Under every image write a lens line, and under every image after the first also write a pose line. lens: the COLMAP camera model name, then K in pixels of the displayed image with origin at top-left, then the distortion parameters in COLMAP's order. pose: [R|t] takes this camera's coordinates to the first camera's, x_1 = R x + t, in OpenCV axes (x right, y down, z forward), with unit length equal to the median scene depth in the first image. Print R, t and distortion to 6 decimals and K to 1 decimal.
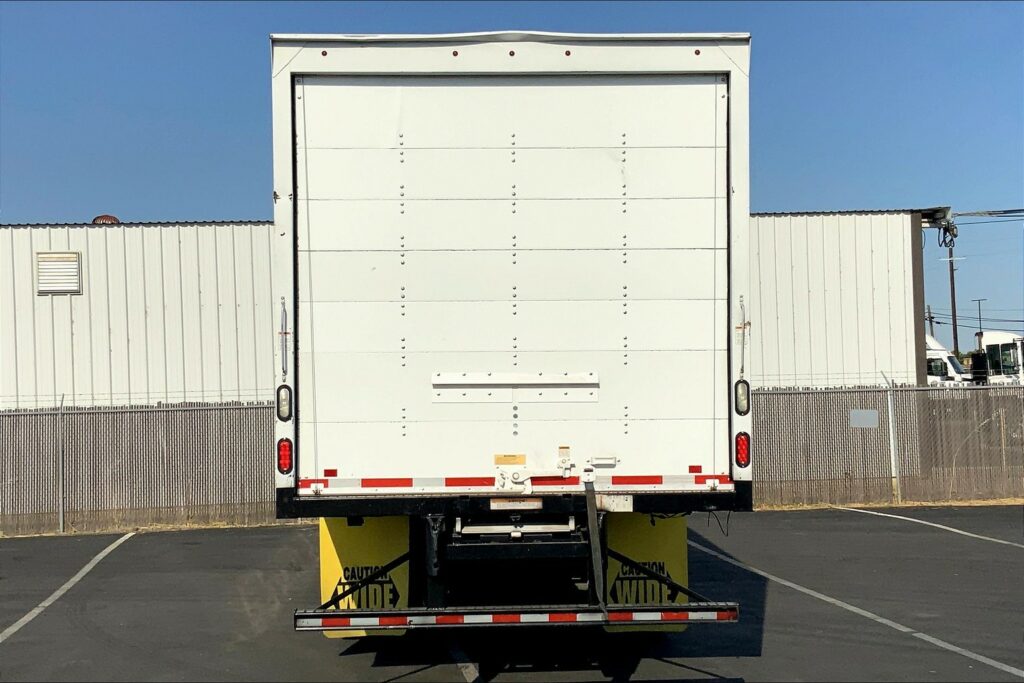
lens RADIAL K [[1061.7, 0, 512.3], [0, 1061.7, 418.1], [0, 0, 1]] dist [0.019011, 0.007154]
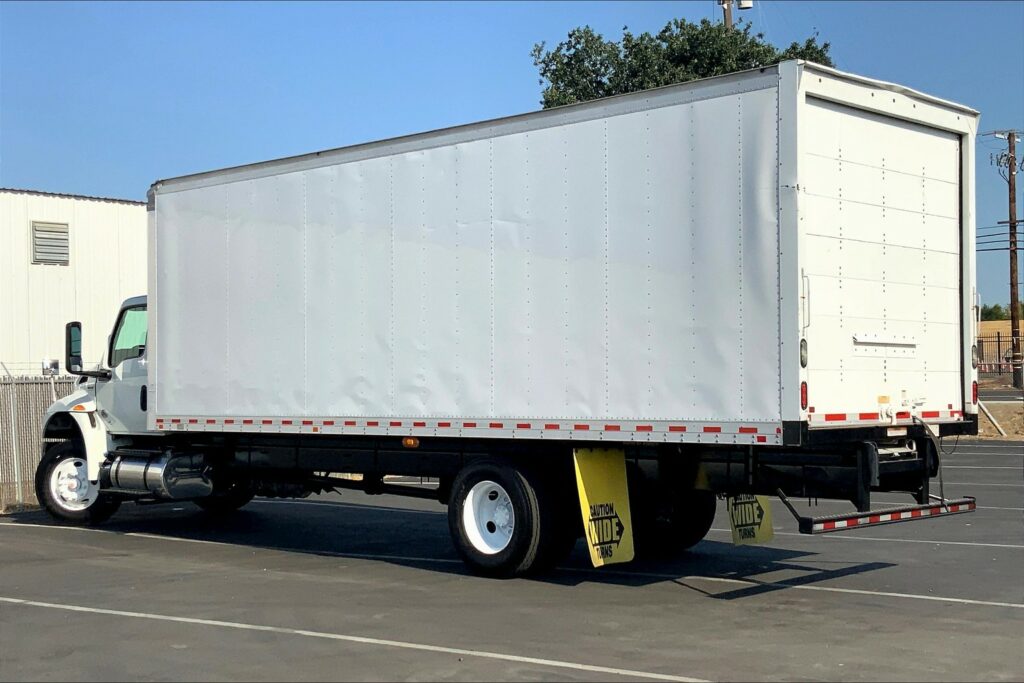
lens RADIAL K [[1454.9, 0, 556.0], [0, 1454.9, 342.7], [0, 0, 1]] dist [0.198301, 0.048914]
pose [[0.675969, 0.029282, 0.736349, -1.666072], [-0.011792, 0.999512, -0.028923, 0.026006], [-0.736836, 0.010868, 0.675984, 0.044882]]
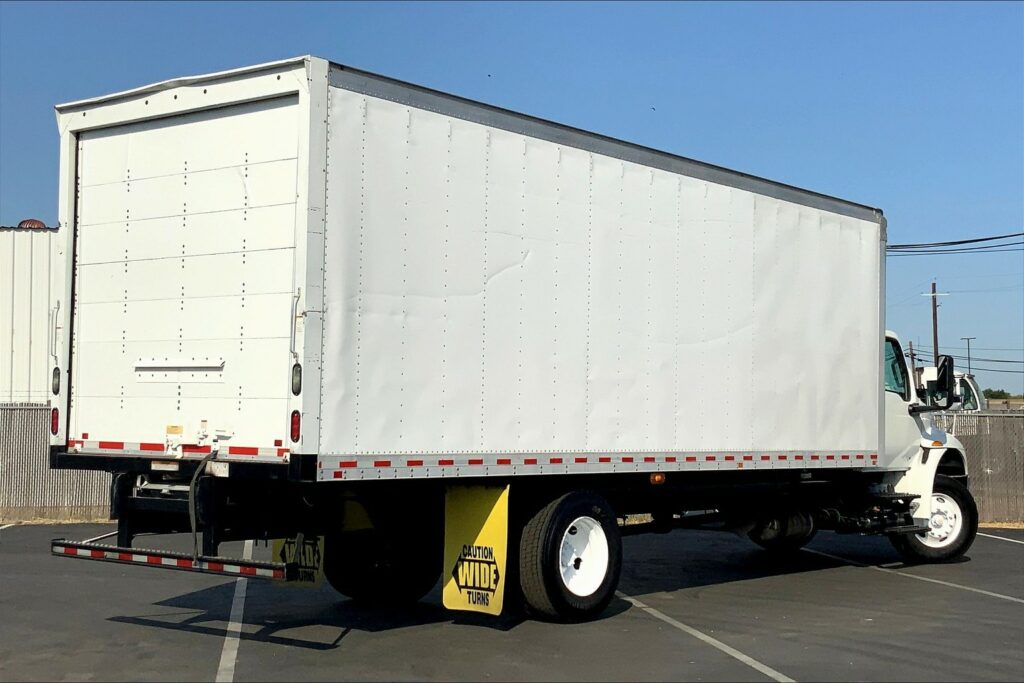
lens RADIAL K [[1380.8, 0, 512.0], [0, 1380.8, 341.5], [0, 0, 1]] dist [0.123052, 0.003376]
pose [[0.771657, -0.008800, -0.635978, 1.309438], [-0.017979, 0.999203, -0.035641, -0.011722], [0.635784, 0.038937, 0.770884, 0.018261]]
